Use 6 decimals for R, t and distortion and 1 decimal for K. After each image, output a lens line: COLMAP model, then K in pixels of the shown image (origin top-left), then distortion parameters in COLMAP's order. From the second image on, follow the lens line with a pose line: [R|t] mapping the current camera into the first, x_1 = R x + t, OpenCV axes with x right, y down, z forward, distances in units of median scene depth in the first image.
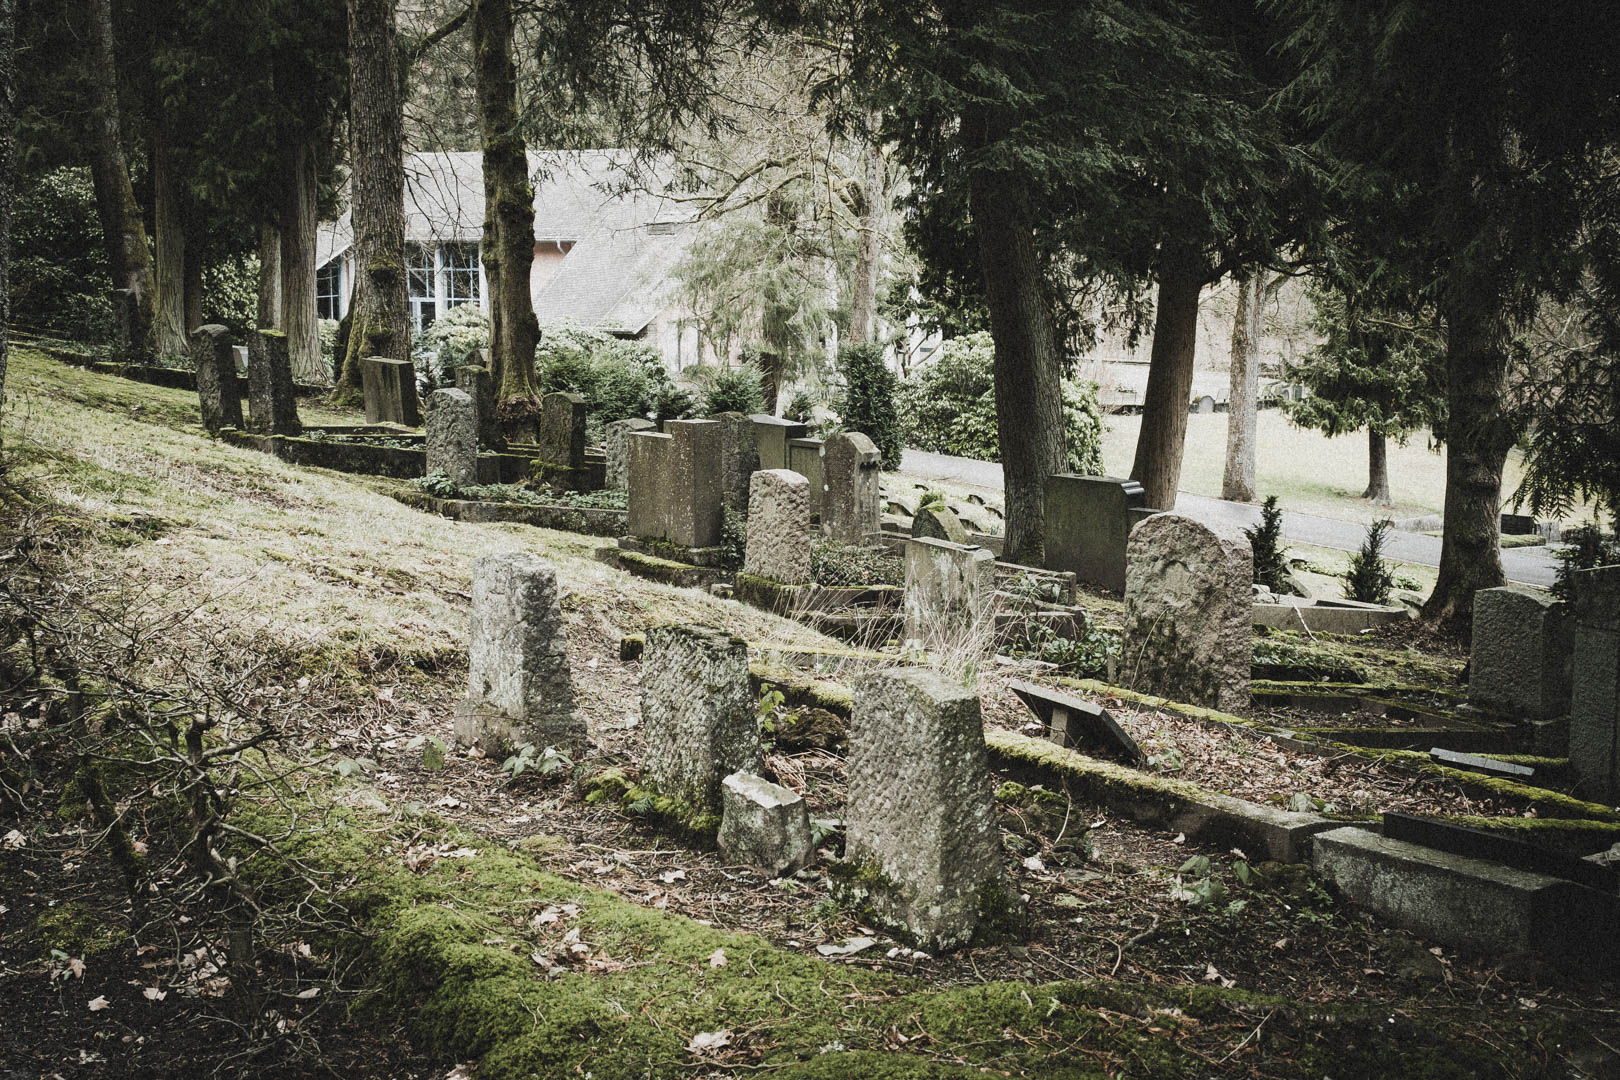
lens RADIAL K [[2431.0, 0, 806.8], [0, 2431.0, 535.9], [0, 0, 1]] dist [0.021216, 0.000000]
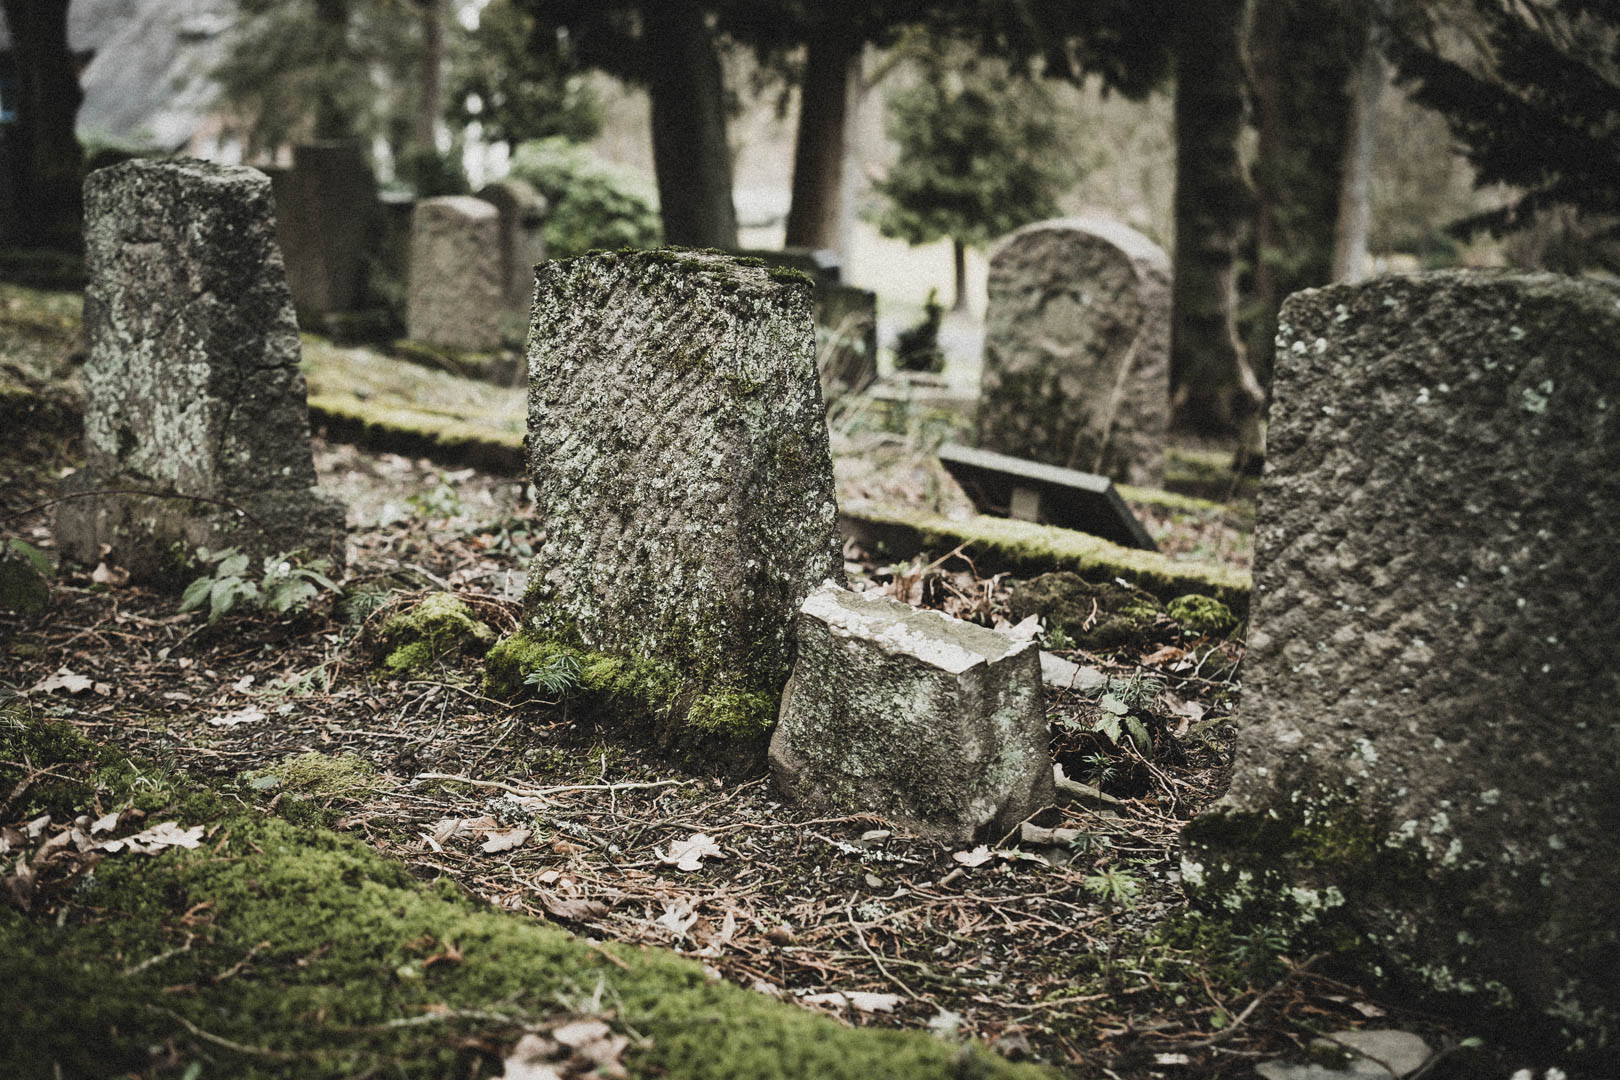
lens RADIAL K [[2431.0, 0, 816.7], [0, 2431.0, 541.2], [0, 0, 1]] dist [0.021216, 0.000000]
pose [[0.981838, -0.031915, 0.187016, -0.099775], [0.018758, 0.997250, 0.071704, 0.056863], [-0.188790, -0.066893, 0.979737, 0.566161]]
